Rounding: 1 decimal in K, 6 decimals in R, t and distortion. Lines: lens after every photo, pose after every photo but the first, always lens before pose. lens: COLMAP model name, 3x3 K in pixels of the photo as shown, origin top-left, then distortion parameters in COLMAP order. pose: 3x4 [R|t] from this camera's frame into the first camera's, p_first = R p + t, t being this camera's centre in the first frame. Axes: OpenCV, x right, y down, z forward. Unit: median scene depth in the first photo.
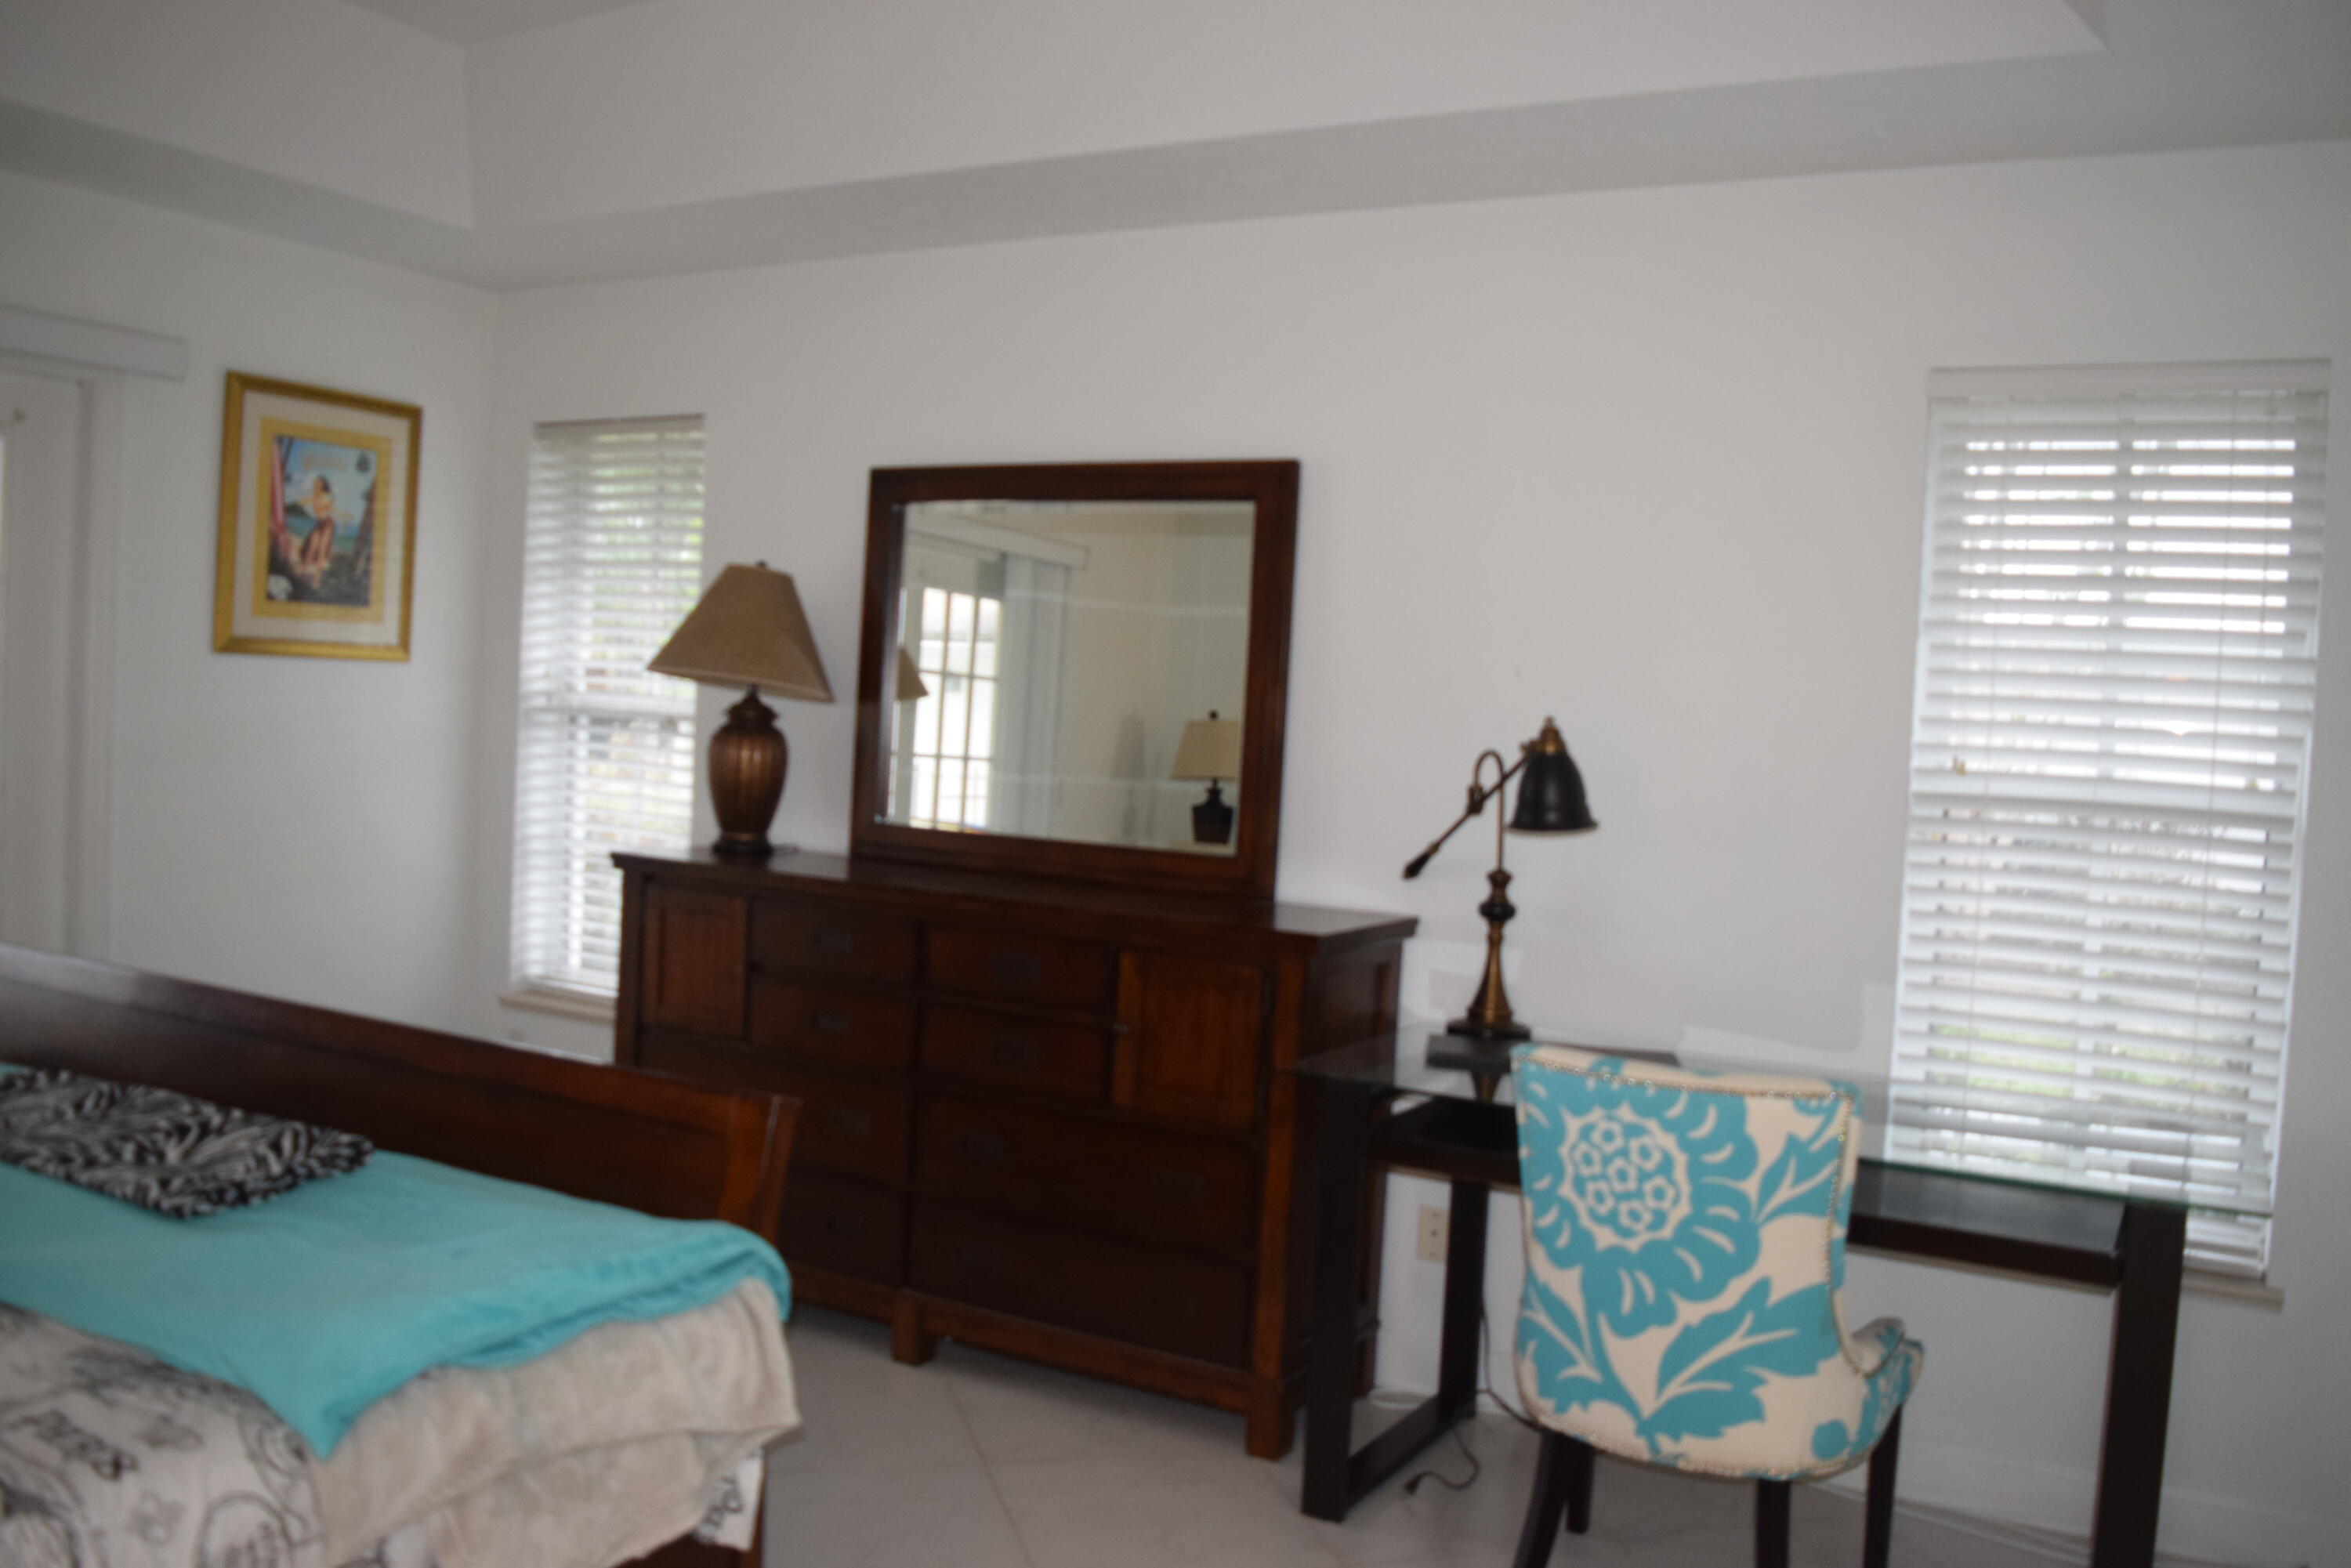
lens RADIAL K [[1890.6, 0, 1175.5], [0, 1890.6, 784.0], [0, 0, 1]] dist [-0.082876, 0.002675]
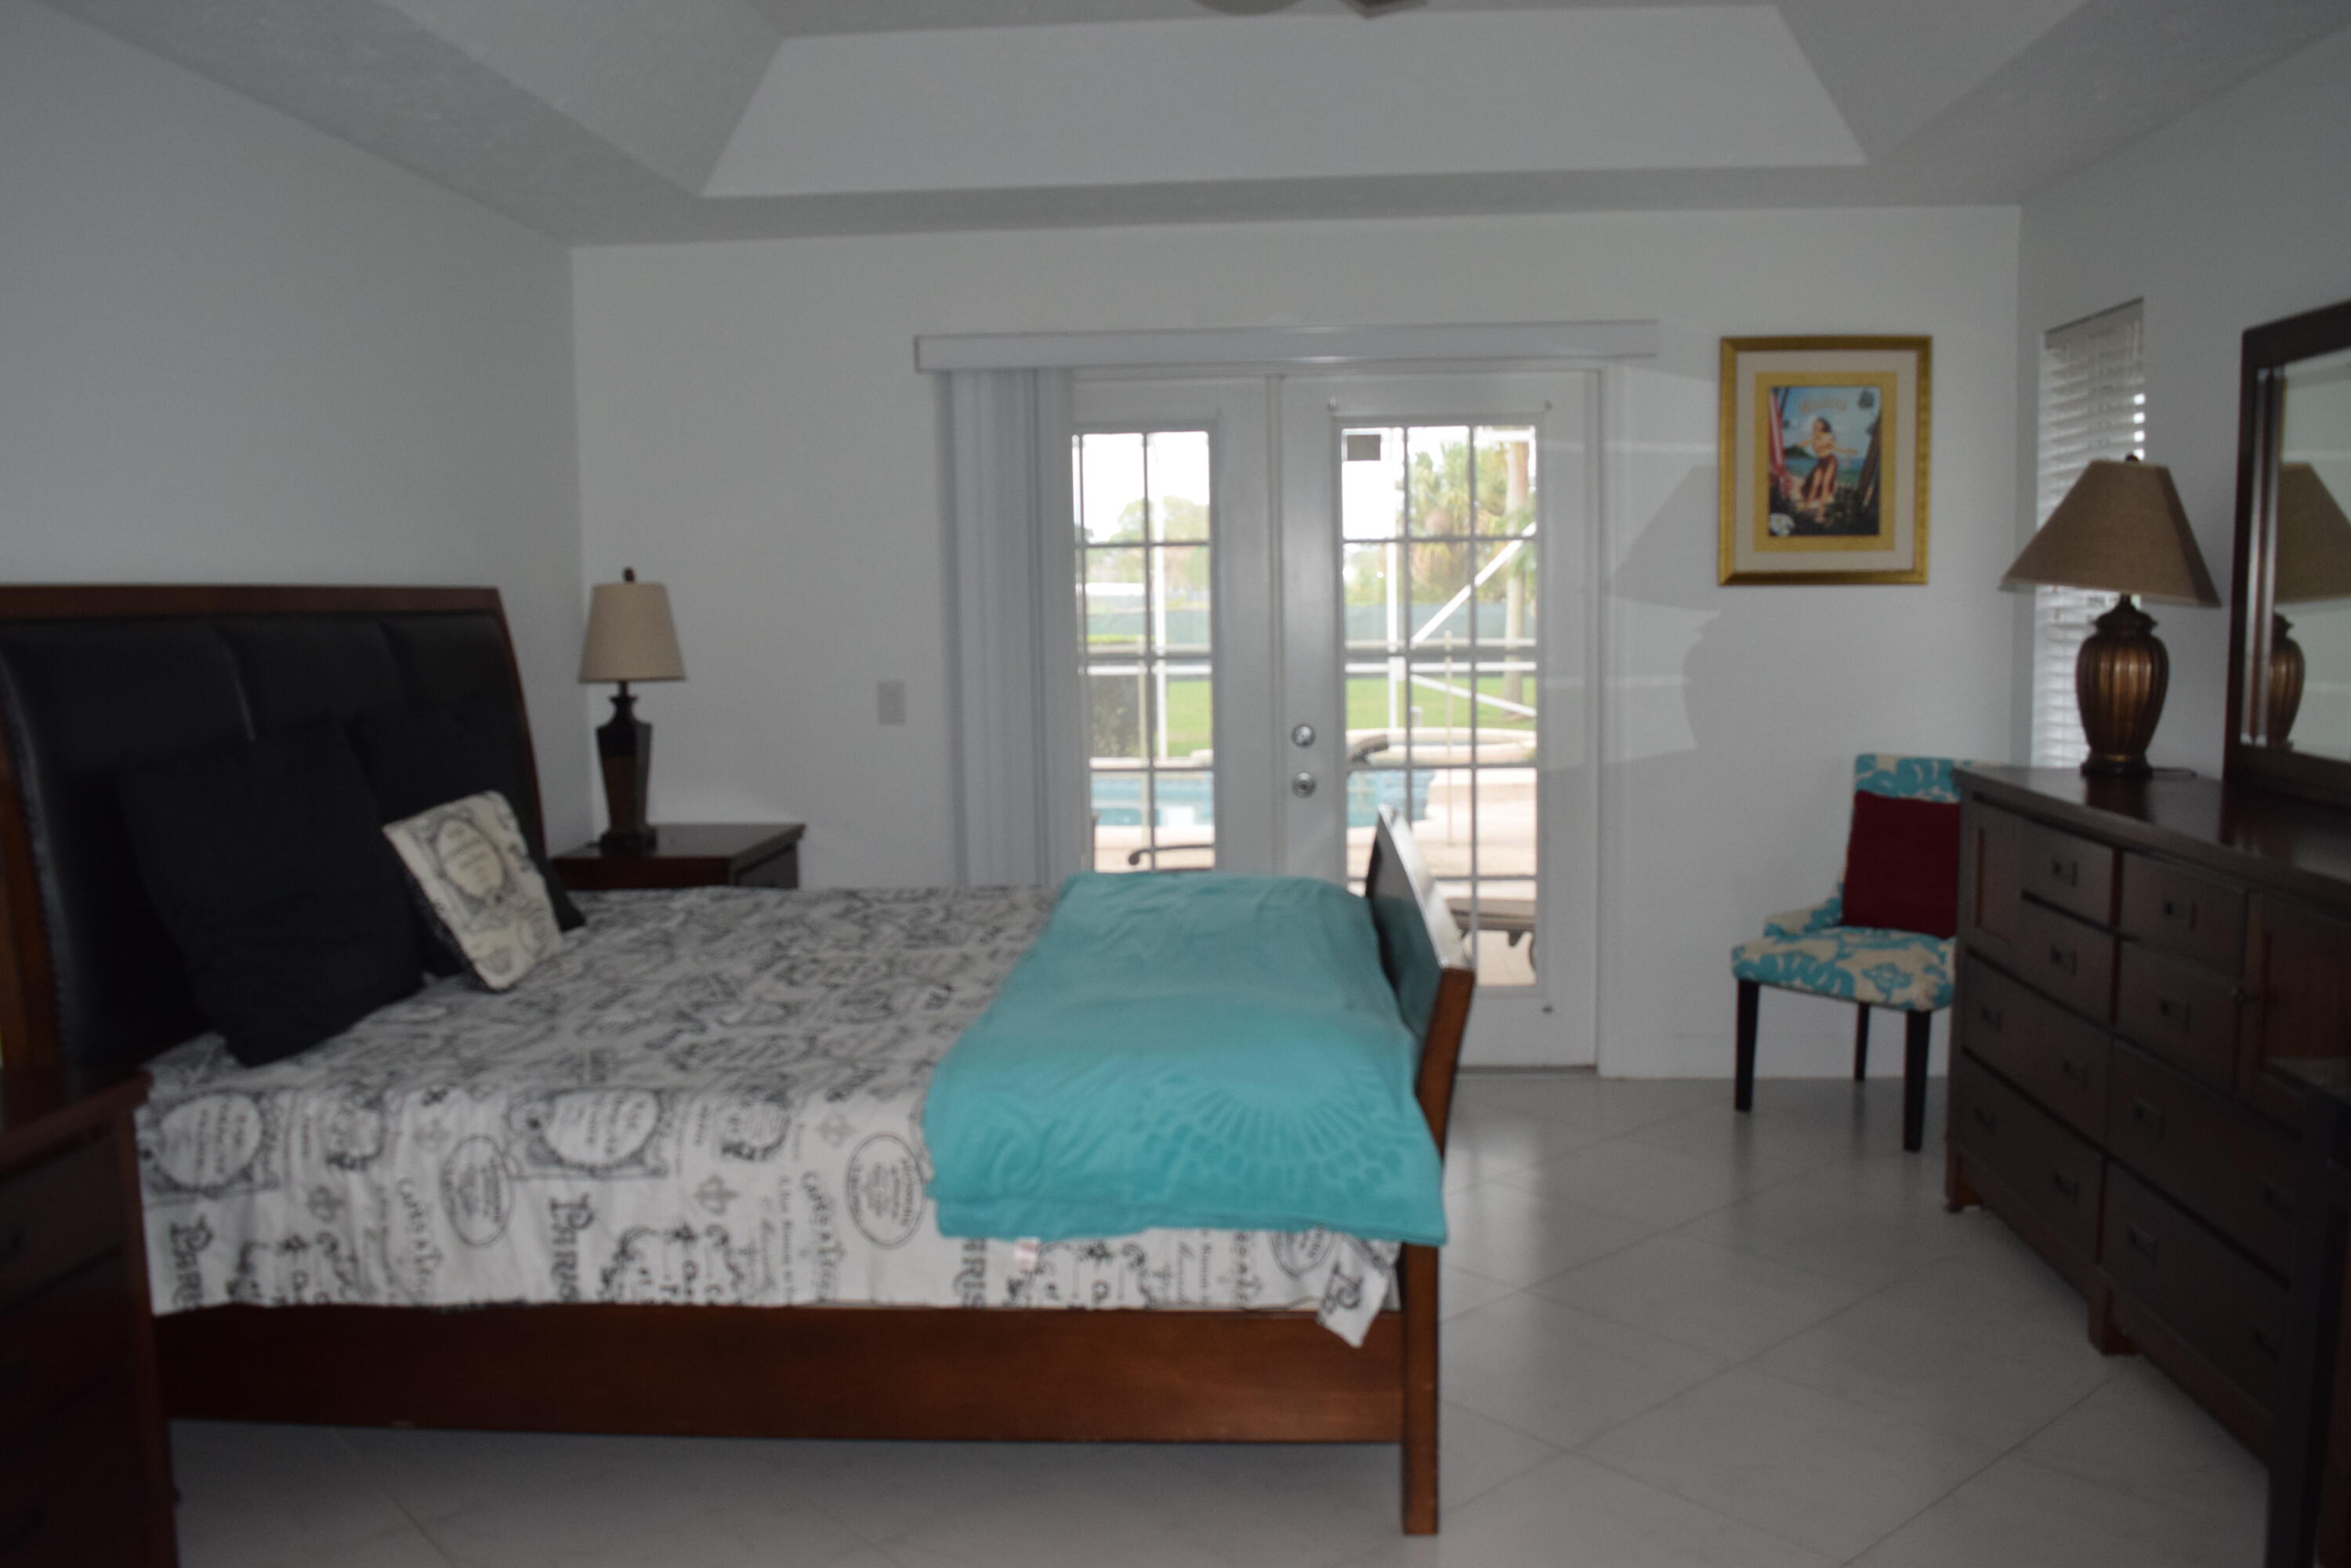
lens RADIAL K [[1890.6, 0, 1175.5], [0, 1890.6, 784.0], [0, 0, 1]] dist [-0.082876, 0.002675]
pose [[0.416579, 0.034596, -0.908441, 0.384390], [-0.004554, 0.999342, 0.035970, 0.010453], [0.909088, -0.010847, 0.416463, 0.202571]]
